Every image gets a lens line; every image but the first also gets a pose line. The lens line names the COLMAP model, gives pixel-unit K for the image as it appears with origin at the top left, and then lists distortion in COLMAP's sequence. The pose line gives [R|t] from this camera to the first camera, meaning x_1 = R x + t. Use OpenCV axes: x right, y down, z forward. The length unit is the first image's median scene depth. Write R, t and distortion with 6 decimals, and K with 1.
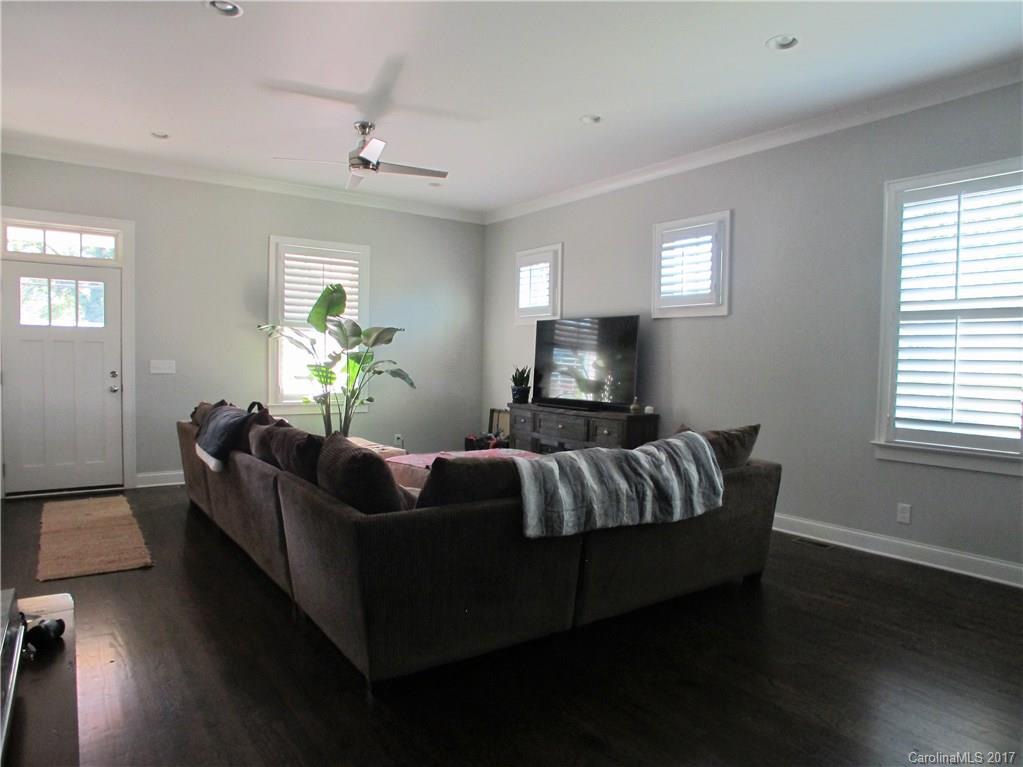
lens RADIAL K [[658.0, 0, 511.9], [0, 658.0, 400.2], [0, 0, 1]] dist [-0.056855, 0.001644]
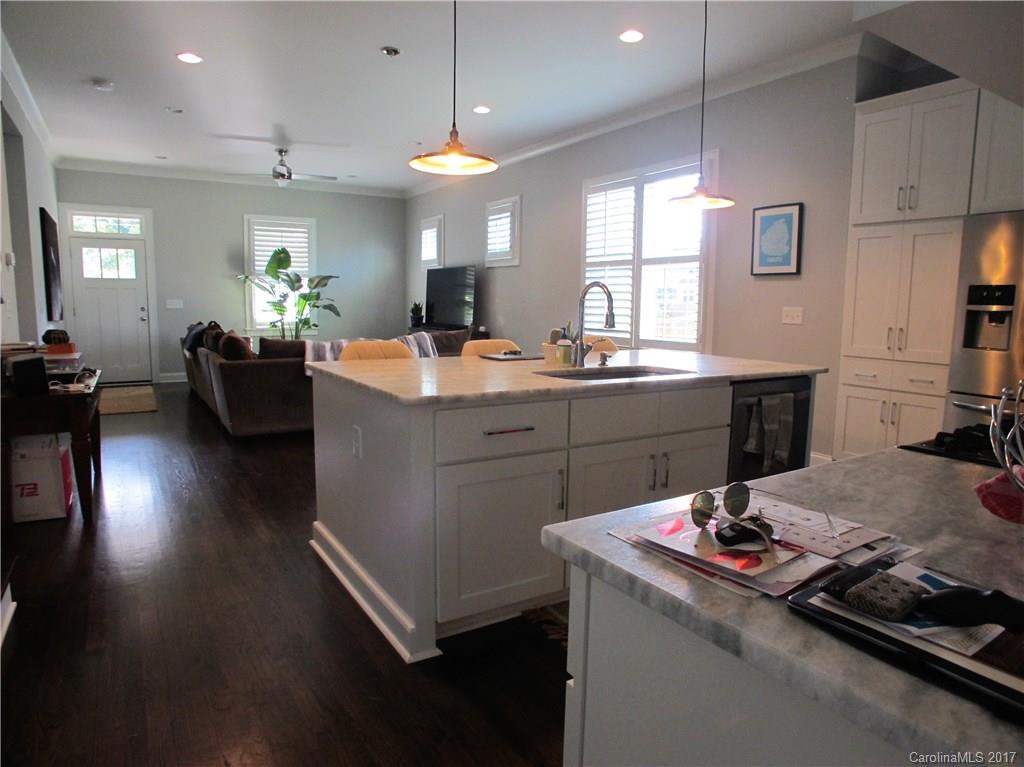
lens RADIAL K [[660.3, 0, 512.0], [0, 660.3, 383.5], [0, 0, 1]] dist [-0.047215, 0.001892]
pose [[0.996803, -0.000148, -0.079896, 0.380705], [0.005015, 0.998142, 0.060726, 0.046402], [0.079739, -0.060933, 0.994952, -0.483996]]
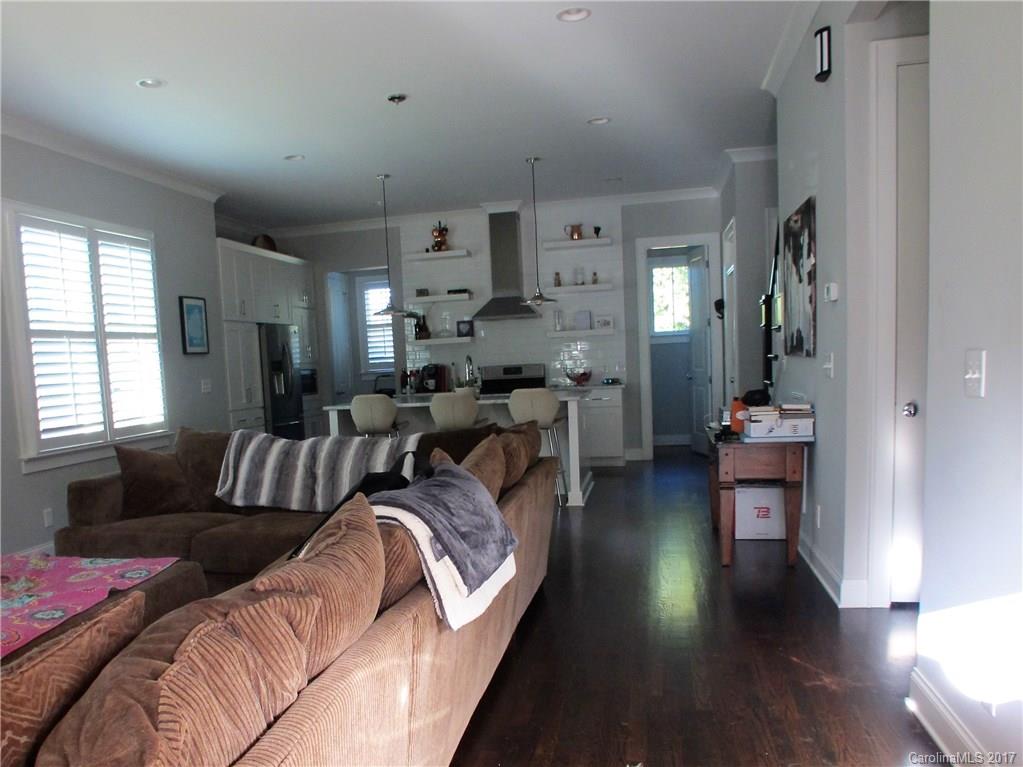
lens RADIAL K [[659.6, 0, 511.5], [0, 659.6, 383.5], [0, 0, 1]] dist [-0.047215, 0.001892]
pose [[-0.681999, -0.025710, 0.730901, -0.489097], [0.077756, 0.991169, 0.107419, -0.070967], [-0.727208, 0.130092, -0.673977, 0.796768]]
